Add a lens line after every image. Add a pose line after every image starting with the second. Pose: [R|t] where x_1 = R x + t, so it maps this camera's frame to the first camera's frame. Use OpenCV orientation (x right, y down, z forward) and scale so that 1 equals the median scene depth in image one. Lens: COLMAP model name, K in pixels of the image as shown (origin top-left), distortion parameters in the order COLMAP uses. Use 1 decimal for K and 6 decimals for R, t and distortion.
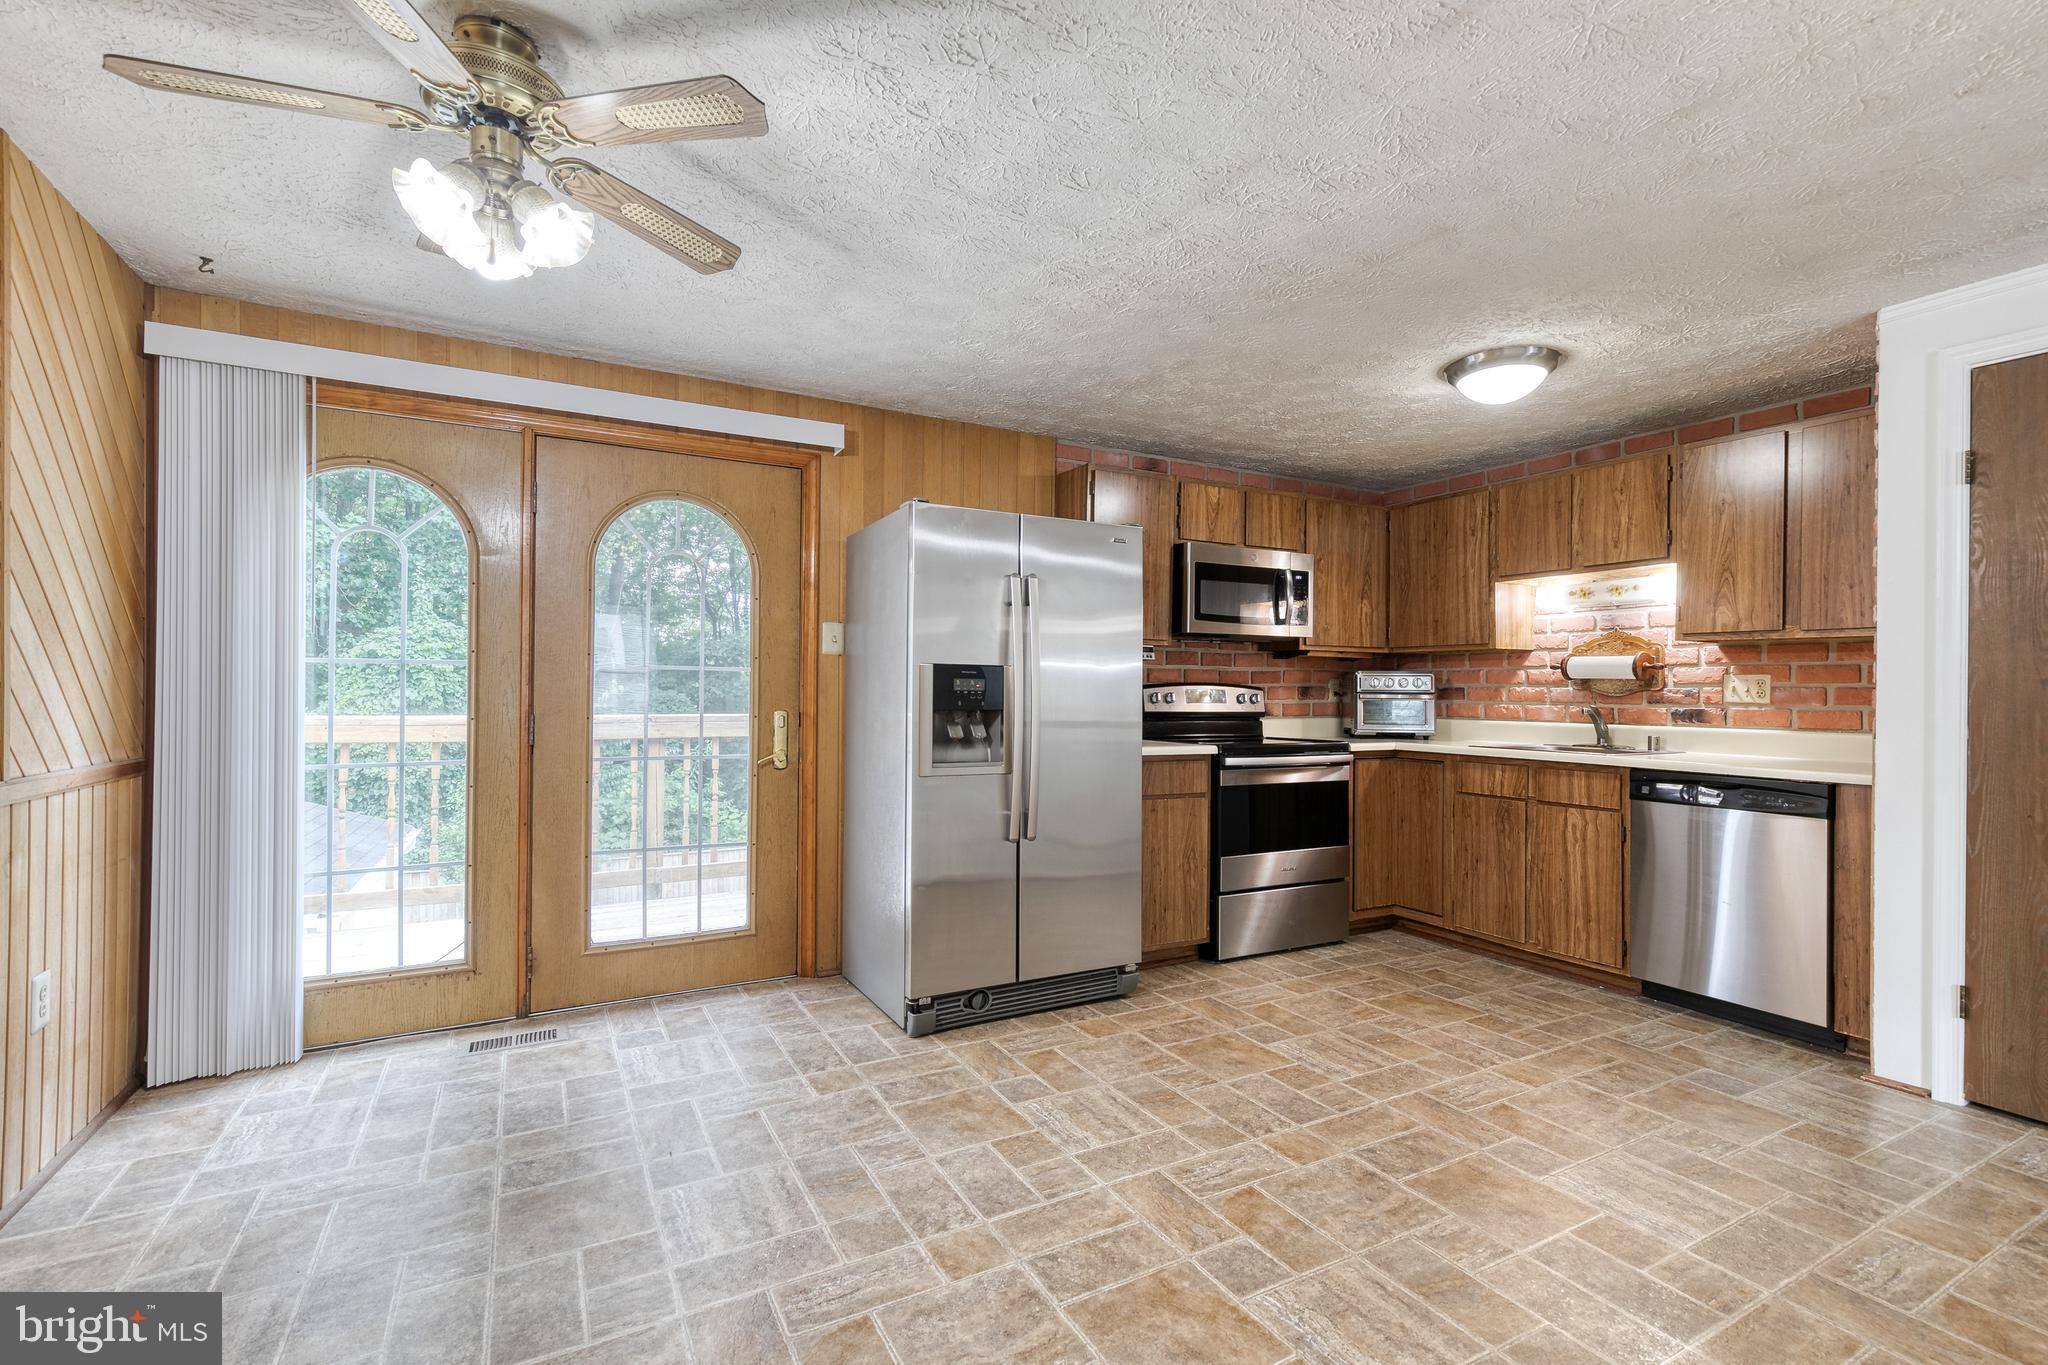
lens RADIAL K [[935.4, 0, 1037.7], [0, 935.4, 686.9], [0, 0, 1]] dist [0.020484, 0.000415]
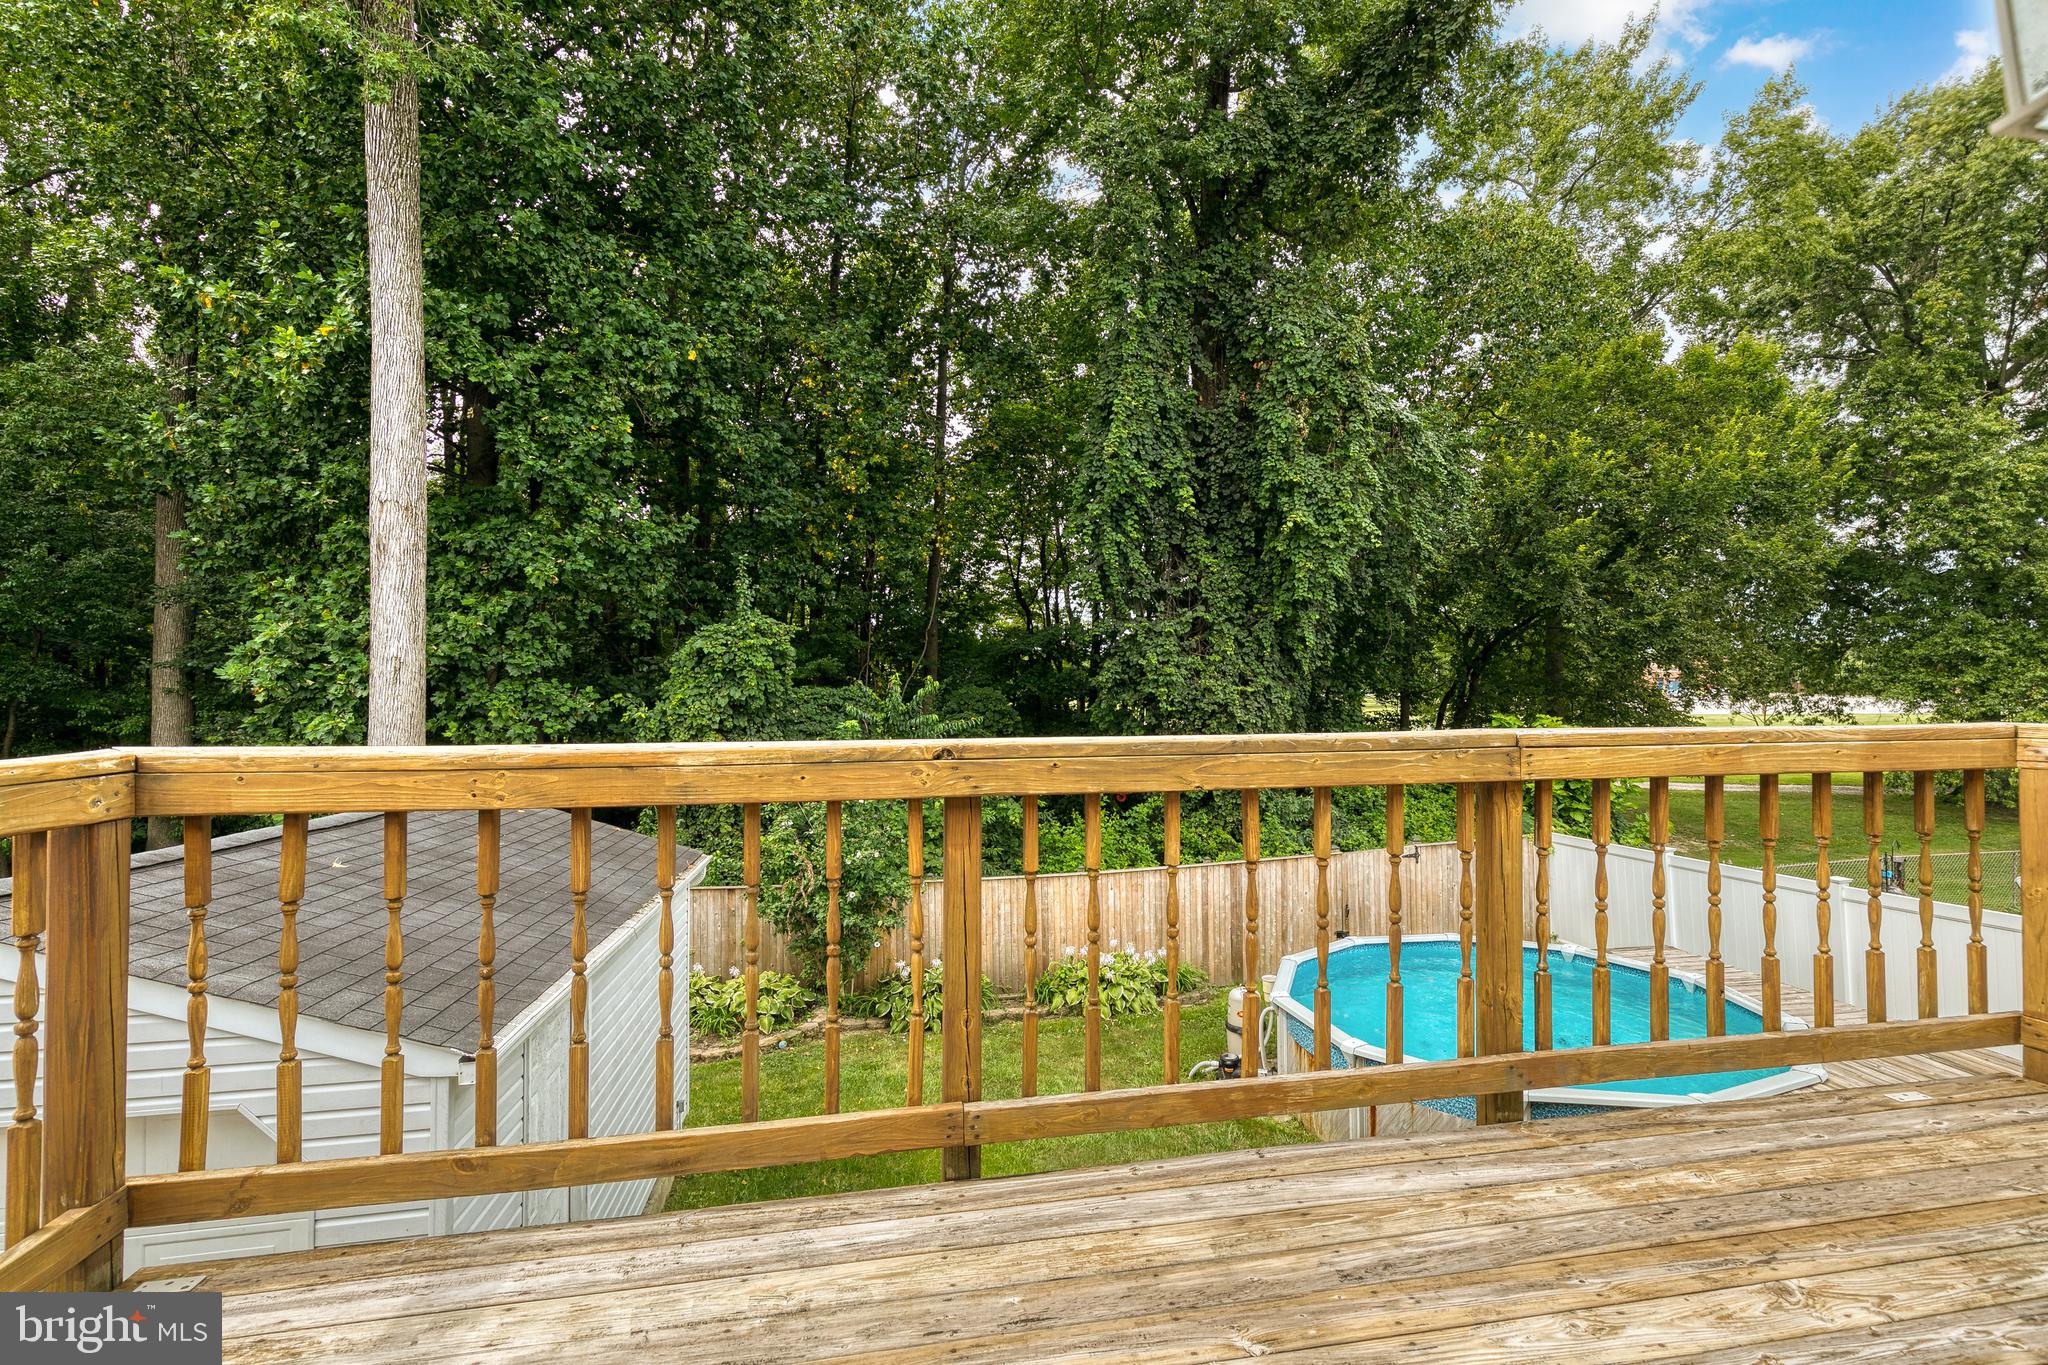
lens RADIAL K [[935.4, 0, 1037.7], [0, 935.4, 686.9], [0, 0, 1]] dist [0.020484, 0.000415]
pose [[0.949761, -0.007410, -0.312888, -0.031969], [0.008860, 0.999956, 0.003213, 0.000287], [0.312851, -0.005824, 0.949784, 0.081214]]
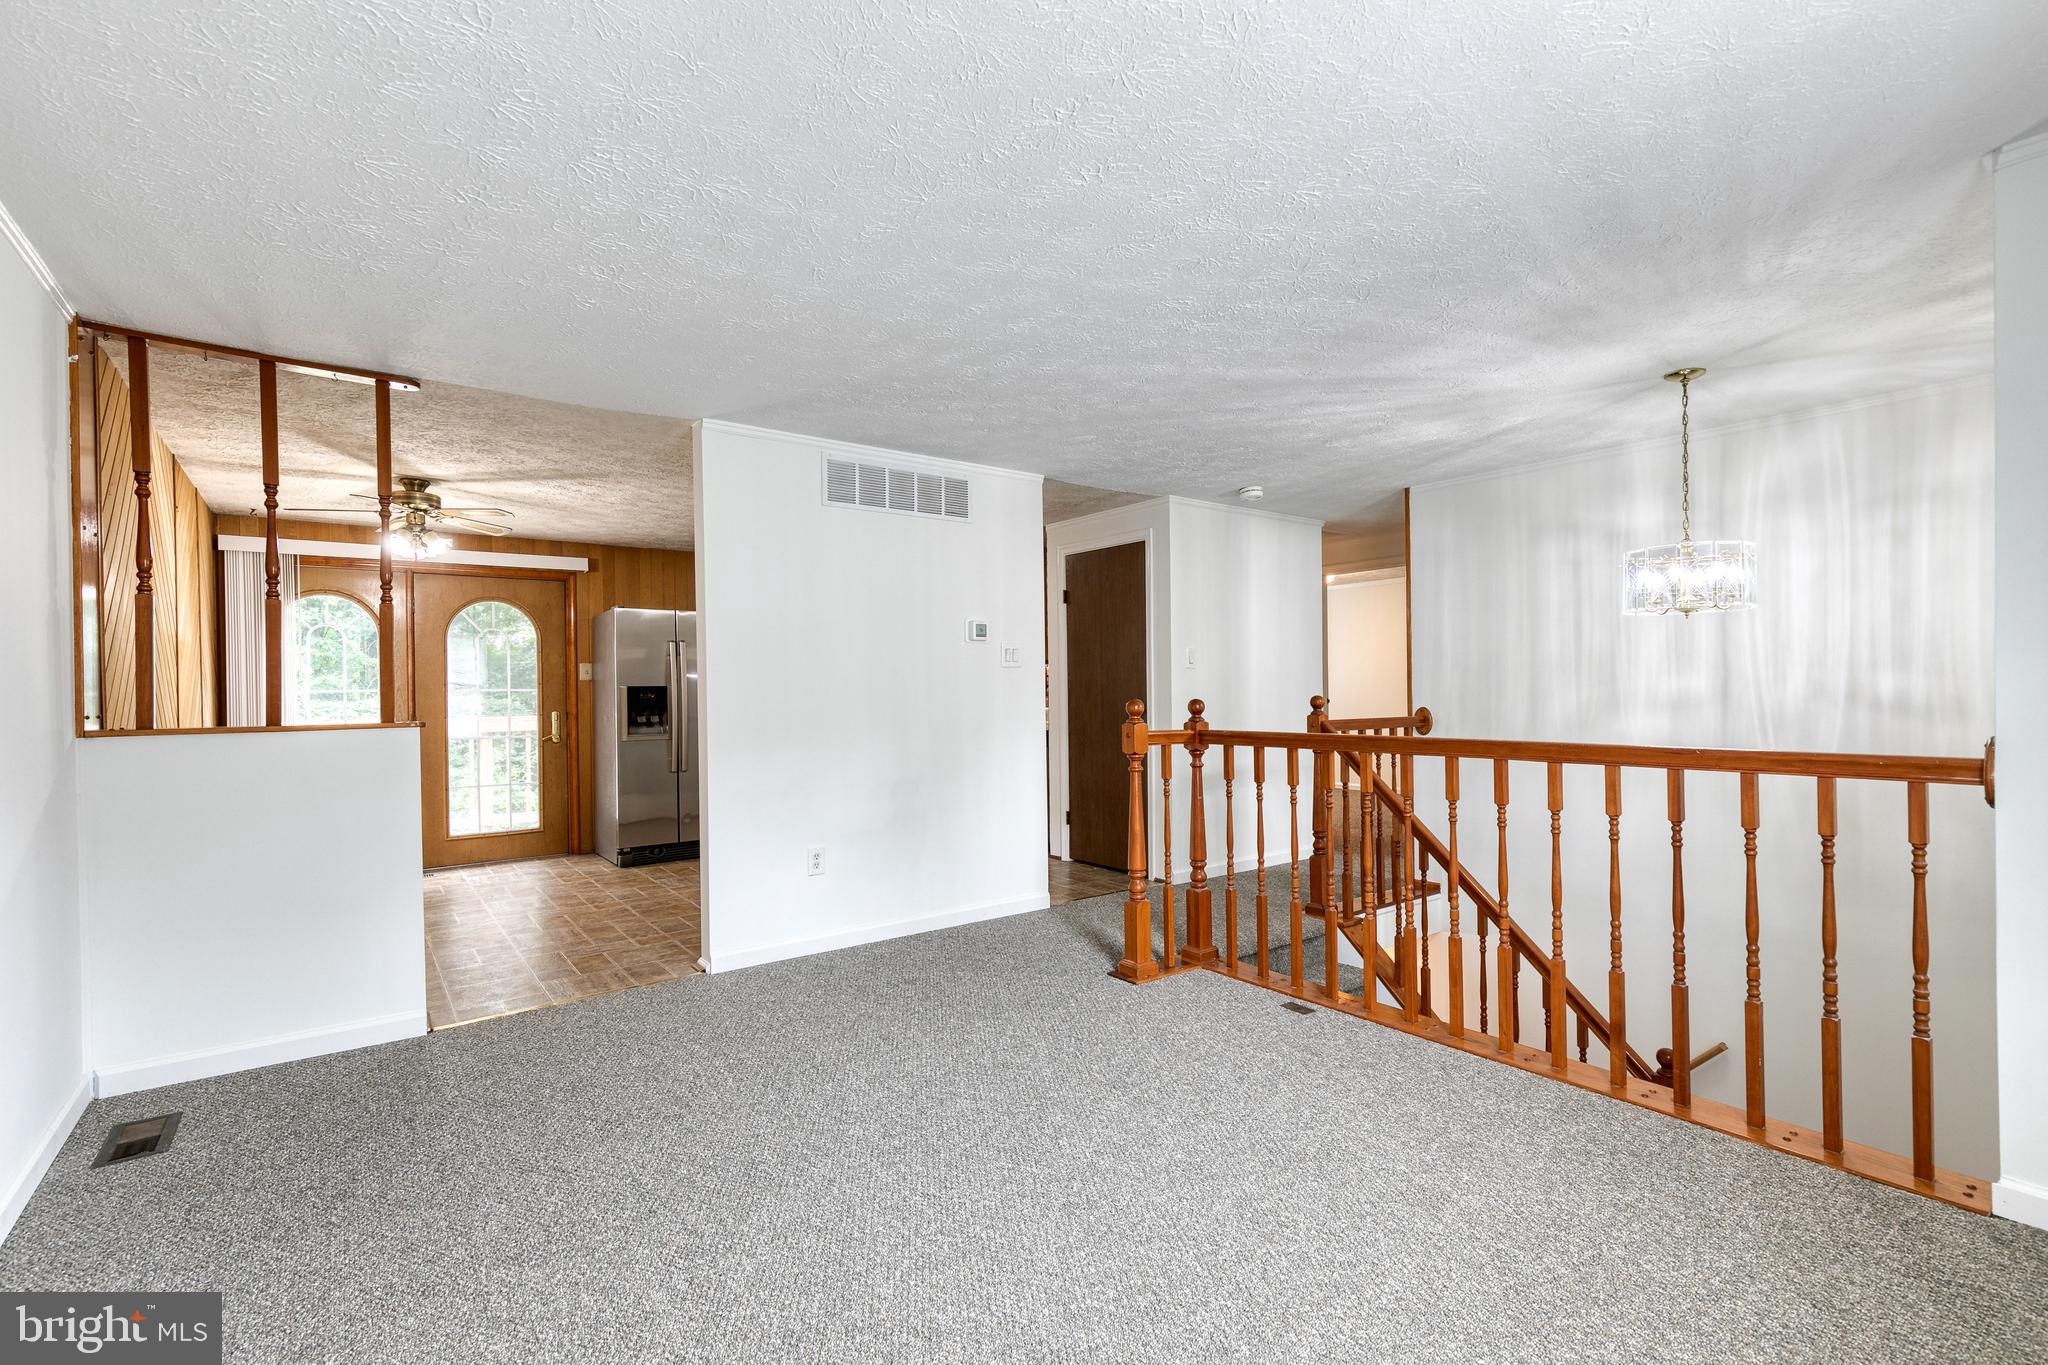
lens RADIAL K [[935.4, 0, 1037.7], [0, 935.4, 686.9], [0, 0, 1]] dist [0.020484, 0.000415]
pose [[0.992245, -0.023730, 0.122009, 0.499444], [0.023280, 0.999716, 0.005111, -0.012006], [-0.122096, -0.002231, 0.992516, -1.080748]]
